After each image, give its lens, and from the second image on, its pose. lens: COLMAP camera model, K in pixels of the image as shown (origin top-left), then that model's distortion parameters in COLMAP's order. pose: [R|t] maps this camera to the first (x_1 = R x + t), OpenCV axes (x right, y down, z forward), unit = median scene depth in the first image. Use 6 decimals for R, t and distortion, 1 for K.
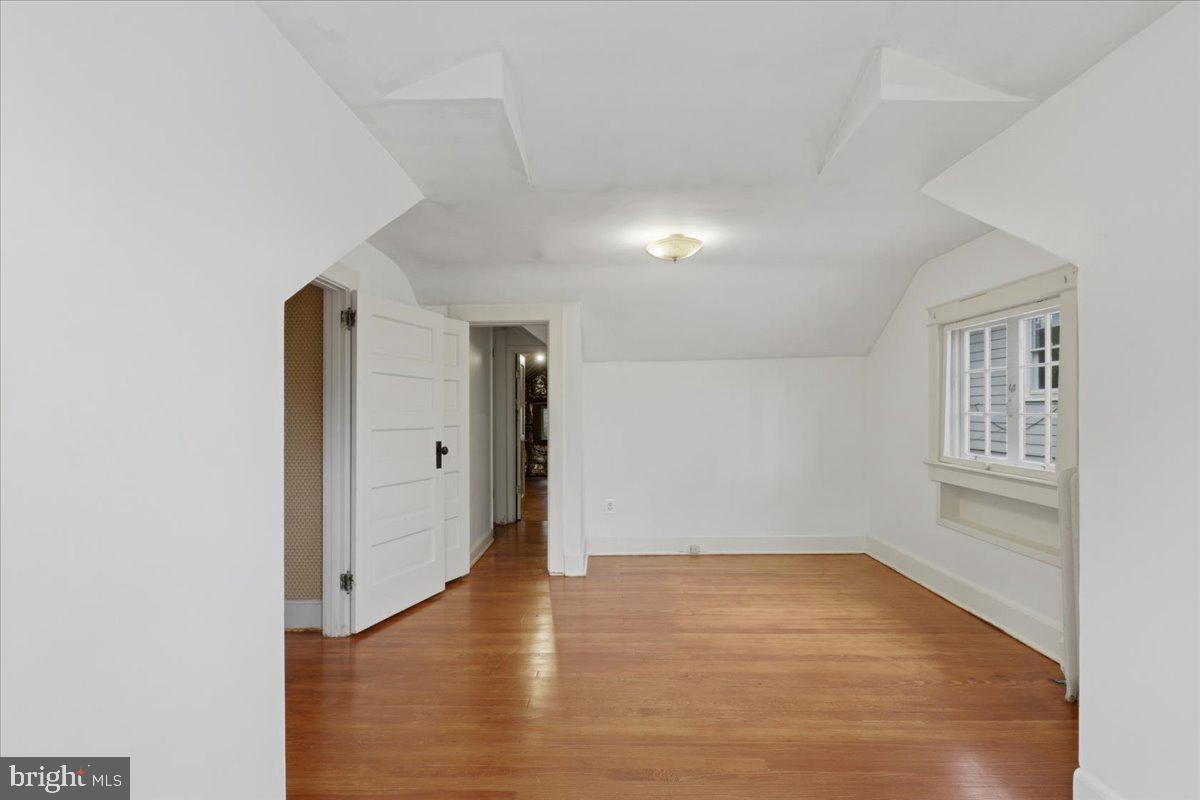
lens RADIAL K [[554.1, 0, 605.4], [0, 554.1, 402.0], [0, 0, 1]] dist [0.005001, 0.000855]
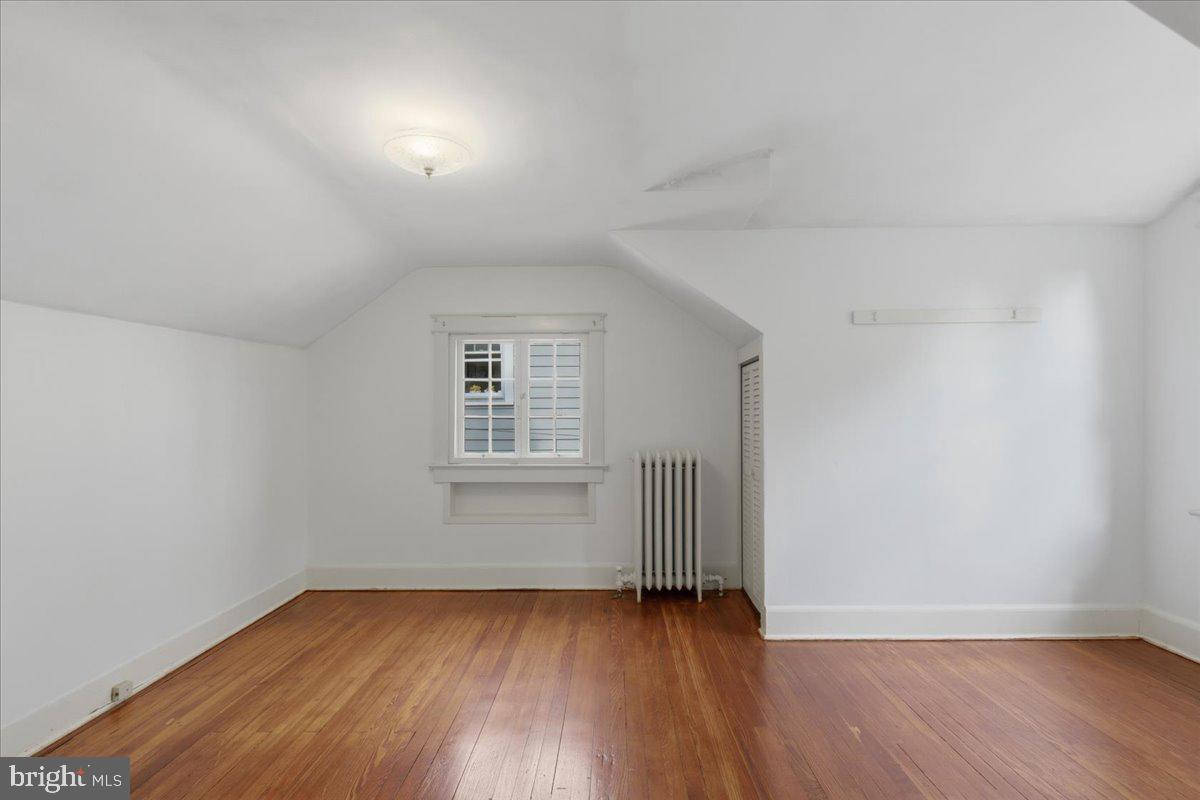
lens RADIAL K [[554.1, 0, 603.2], [0, 554.1, 408.4], [0, 0, 1]] dist [0.005001, 0.000855]
pose [[0.001133, 0.004305, 0.999990, -0.462352], [-0.003956, 0.999983, -0.004301, 0.006386], [-0.999992, -0.003951, 0.001150, 0.728847]]
